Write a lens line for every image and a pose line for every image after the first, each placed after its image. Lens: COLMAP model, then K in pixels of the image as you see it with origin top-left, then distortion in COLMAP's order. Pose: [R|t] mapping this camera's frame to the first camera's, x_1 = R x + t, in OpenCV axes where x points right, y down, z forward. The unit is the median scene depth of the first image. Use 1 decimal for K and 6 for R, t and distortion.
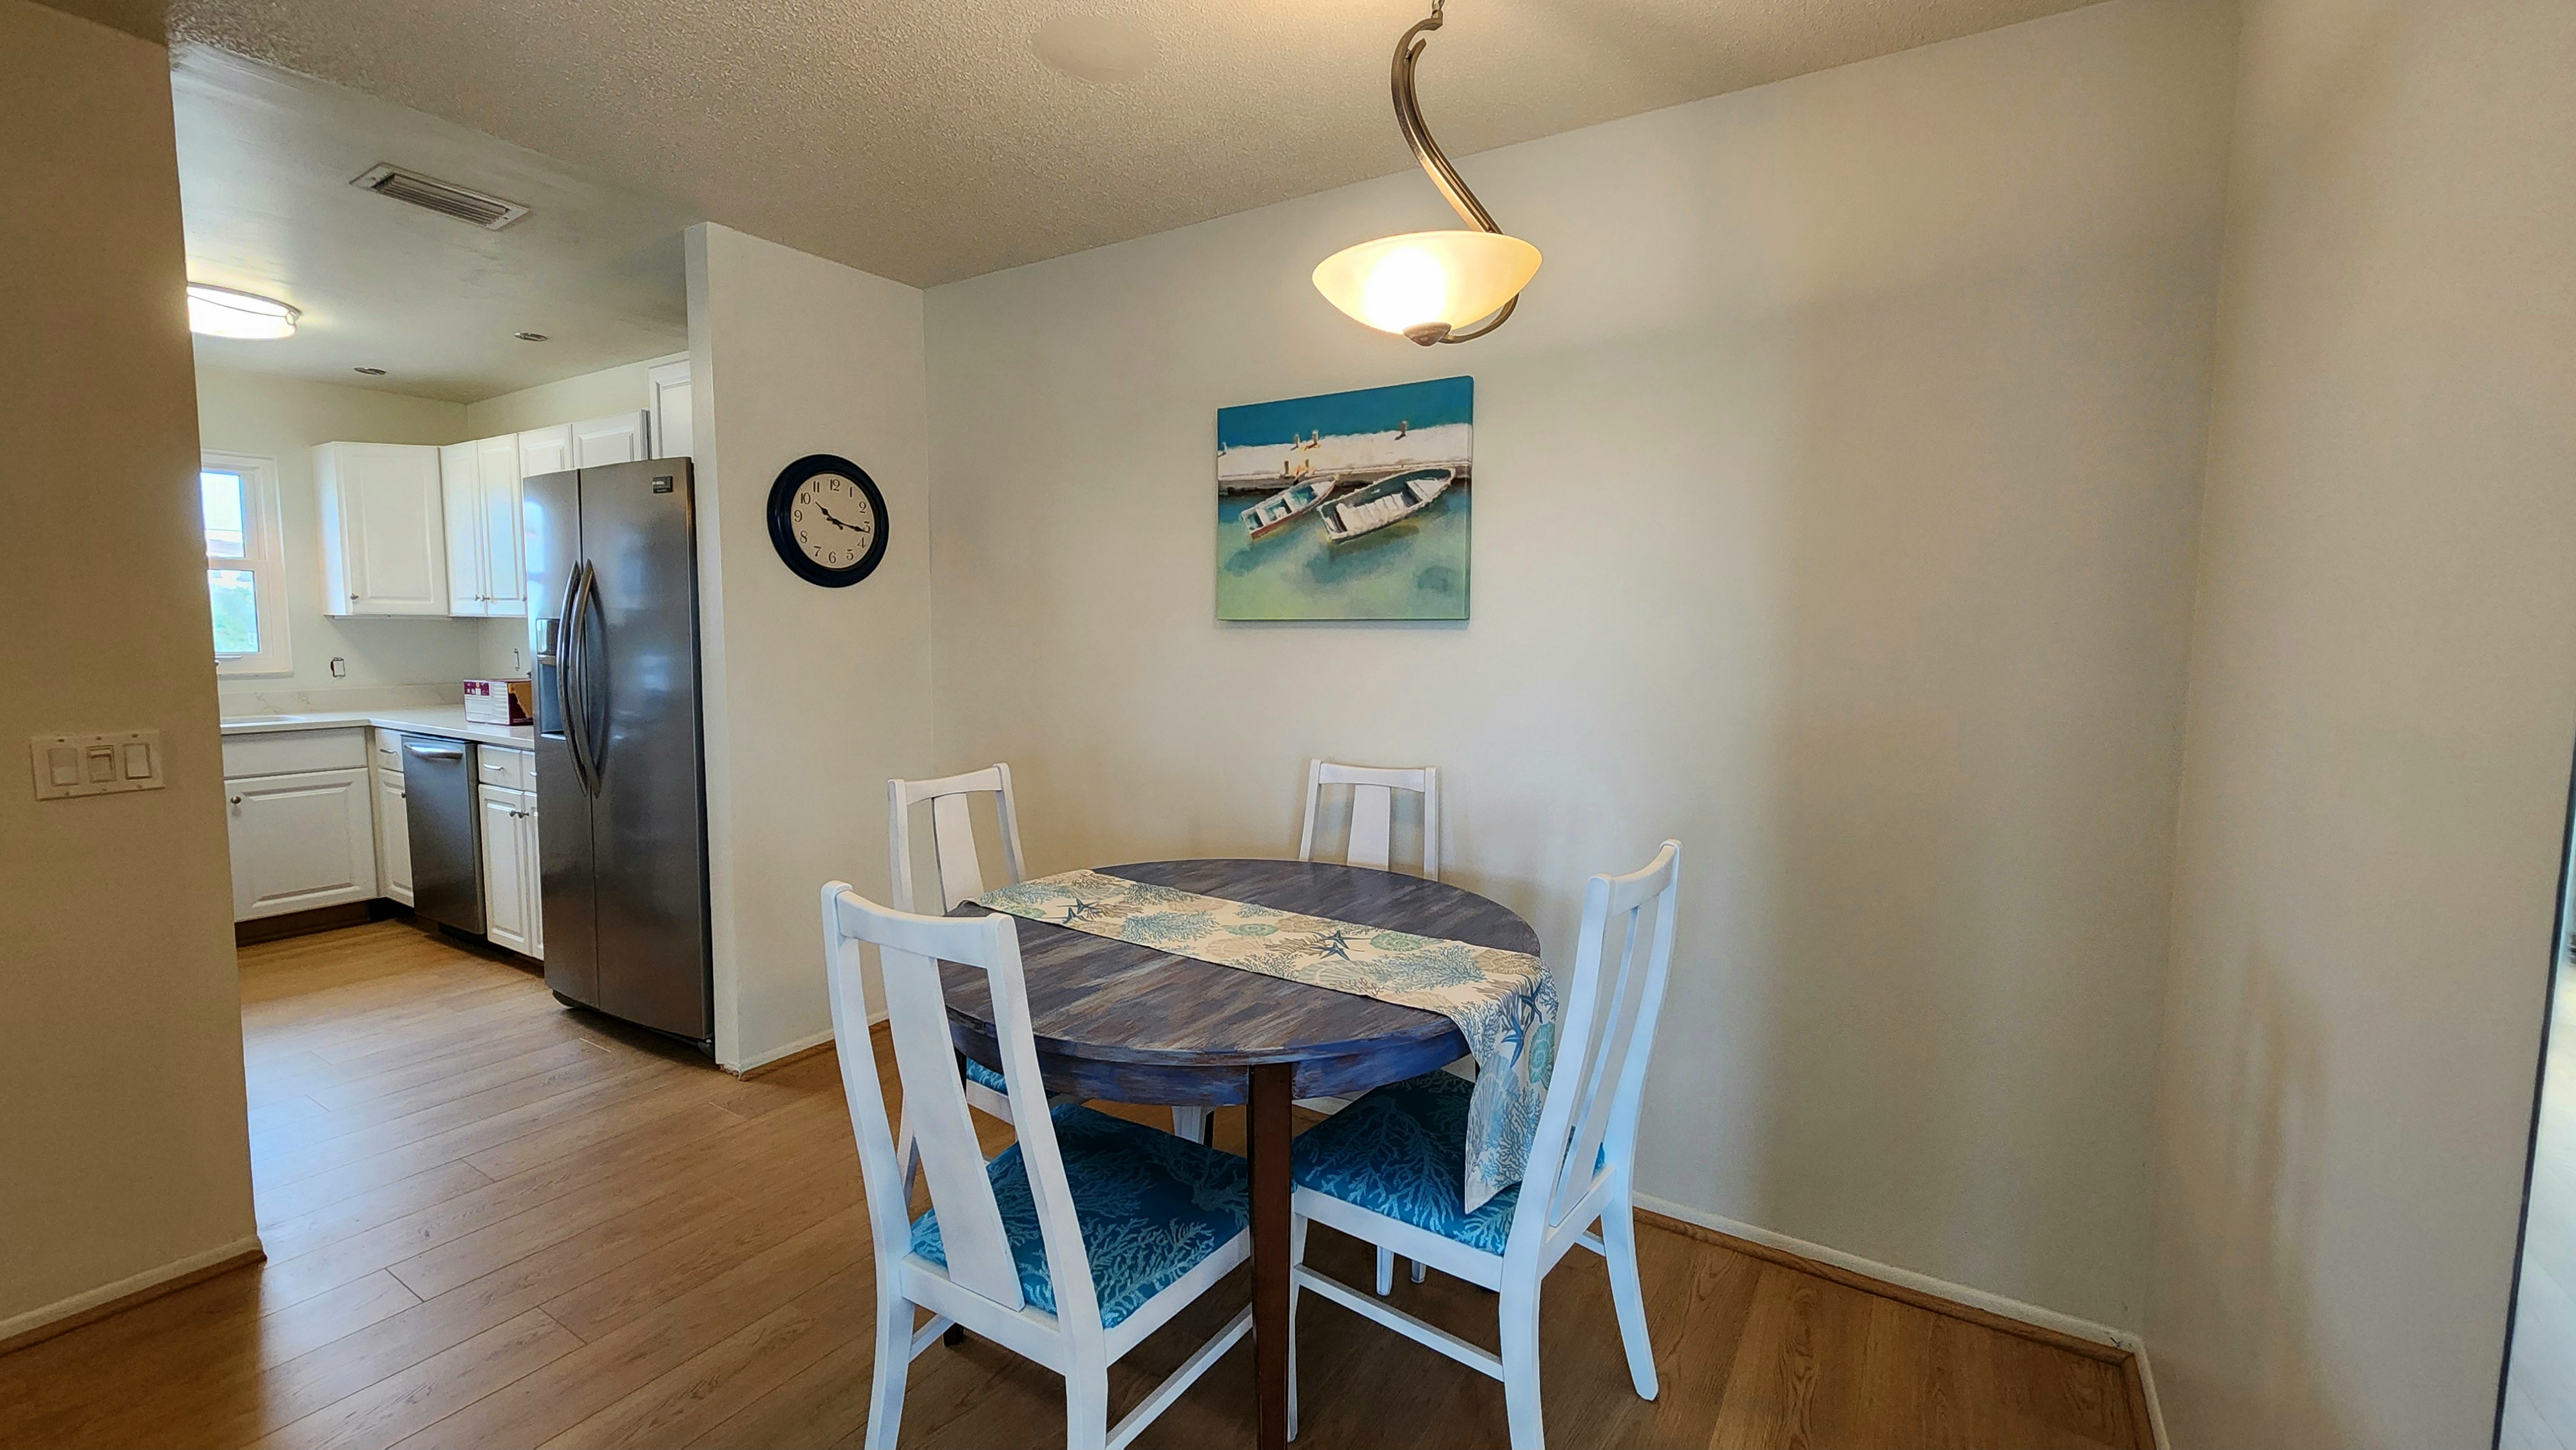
lens RADIAL K [[1051.2, 0, 1302.1], [0, 1051.2, 728.4], [0, 0, 1]] dist [0.003334, 0.000199]
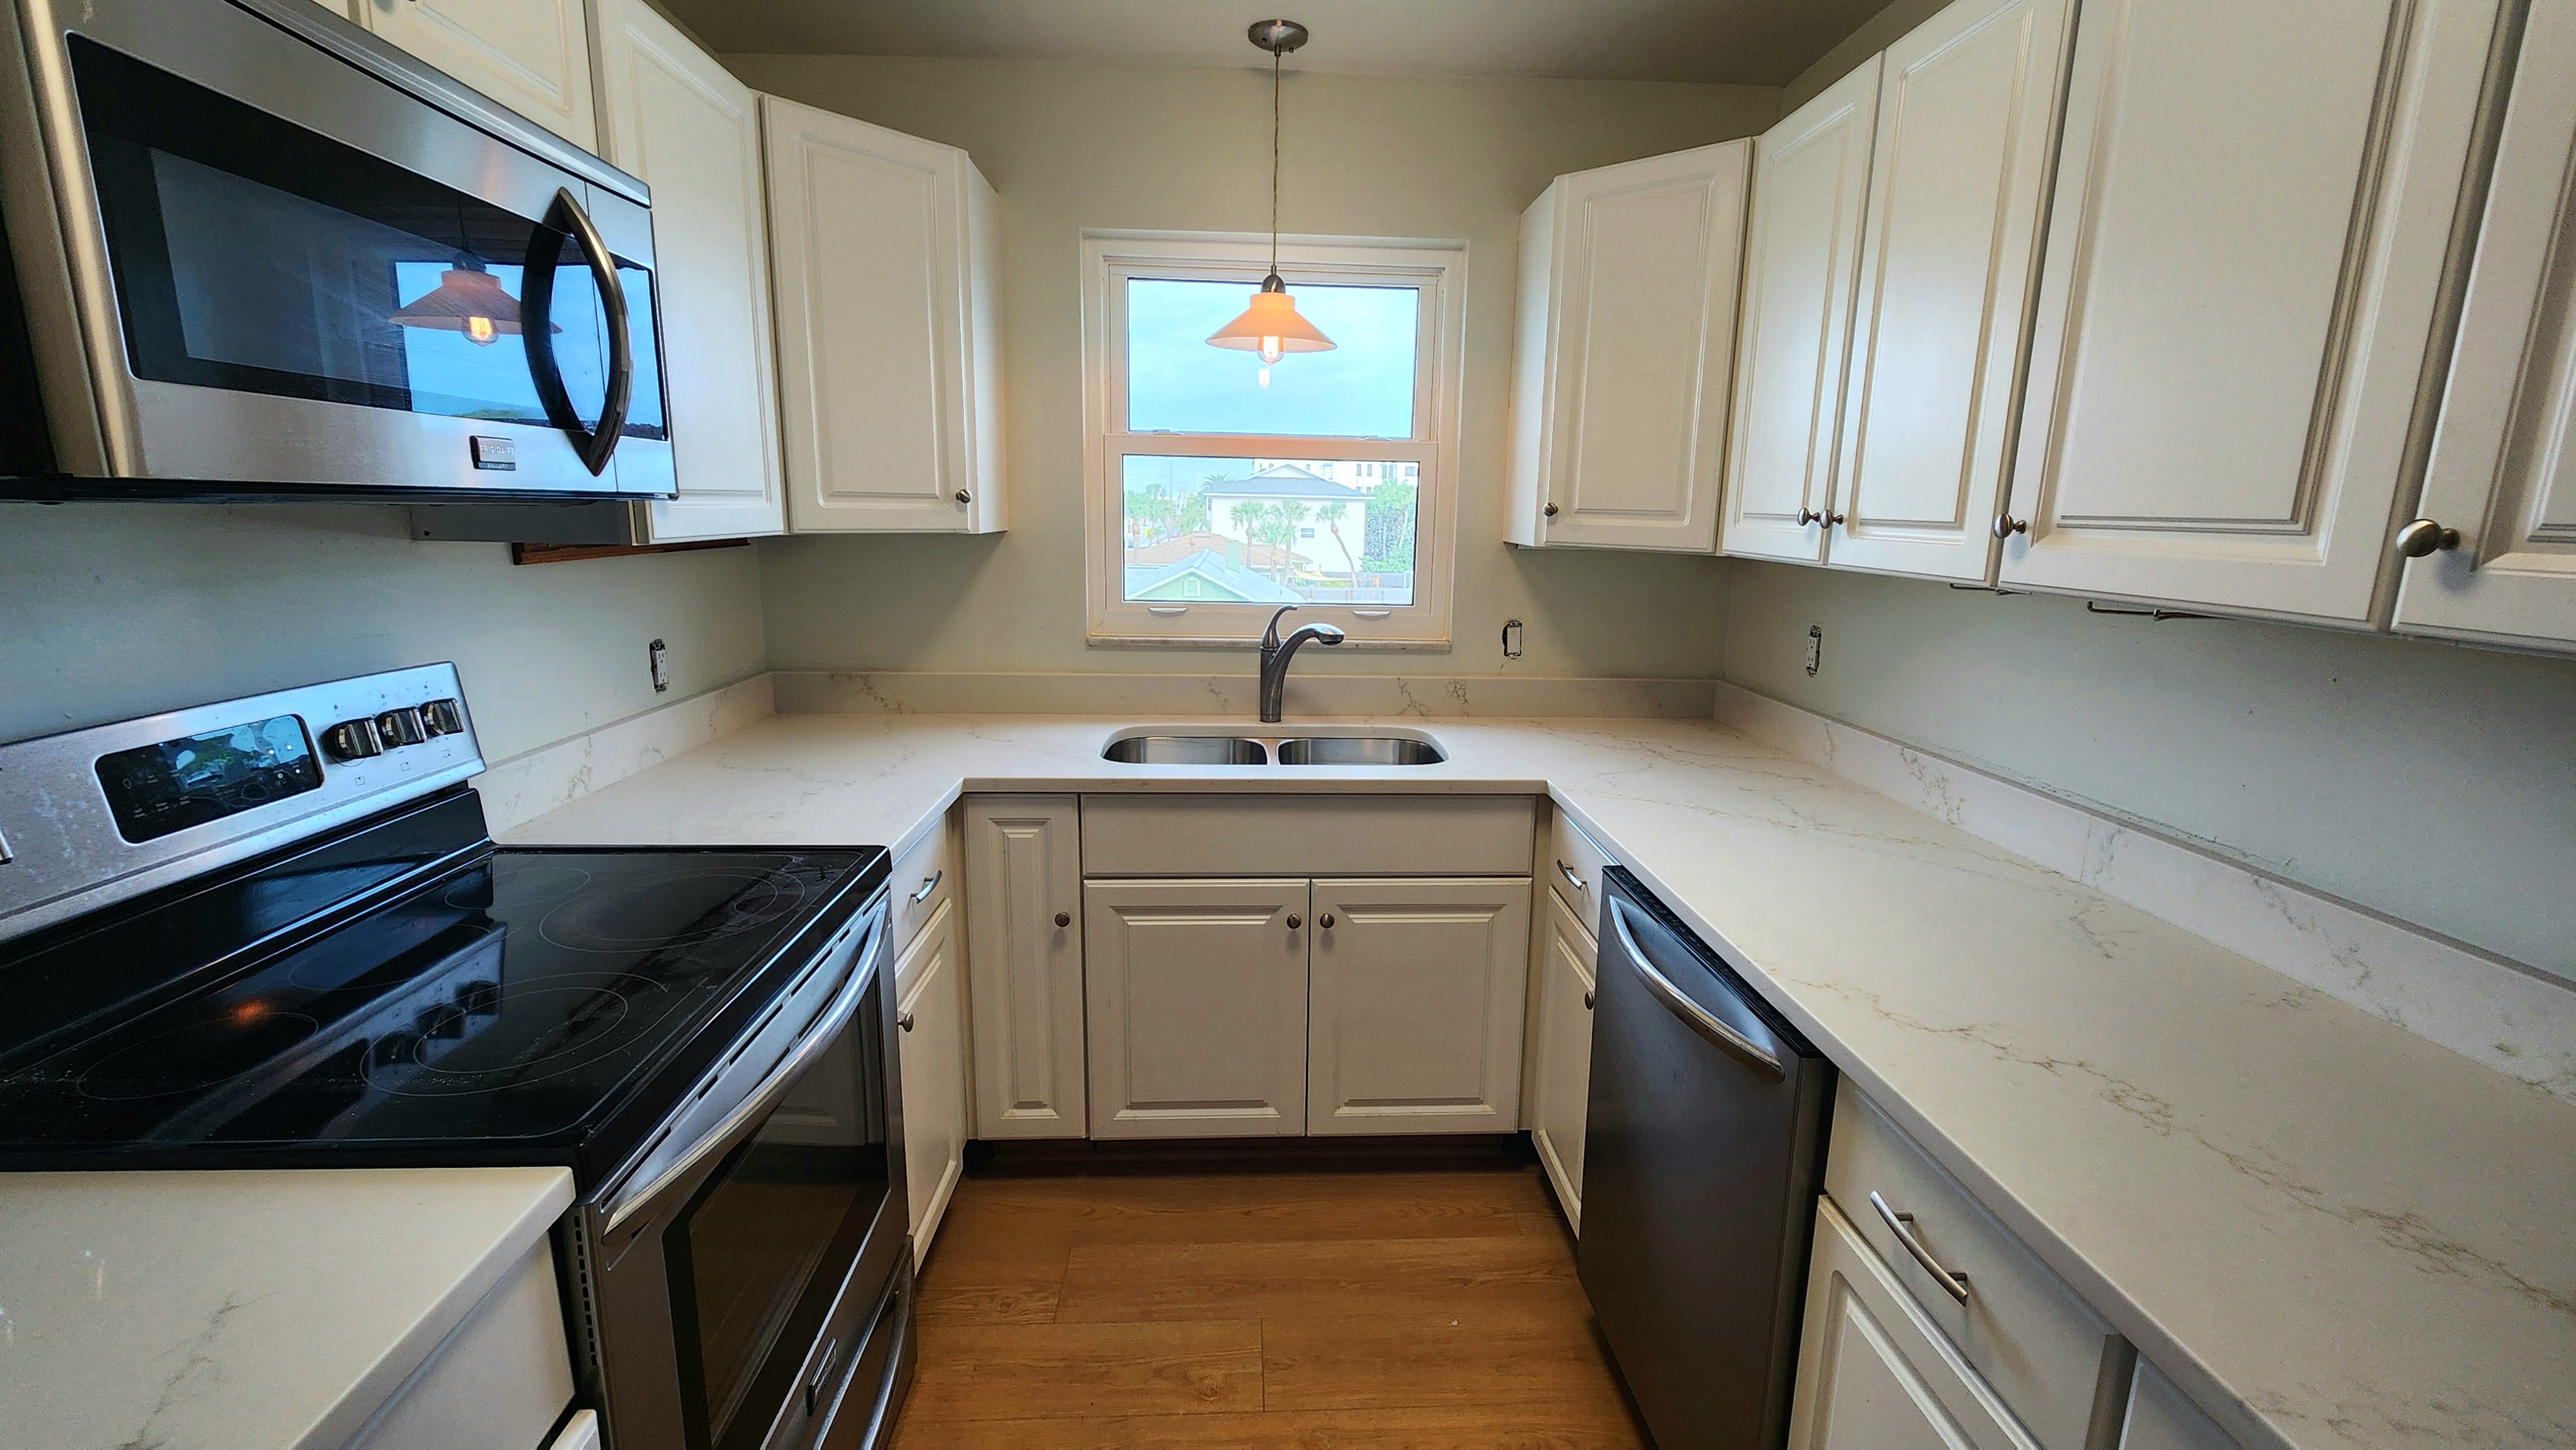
lens RADIAL K [[1051.2, 0, 1295.9], [0, 1051.2, 717.5], [0, 0, 1]] dist [0.003334, 0.000199]
pose [[0.575462, 0.160790, -0.801867, -0.732899], [-0.082758, 0.986898, 0.138501, -0.114577], [0.813631, -0.013341, 0.581229, 0.809464]]
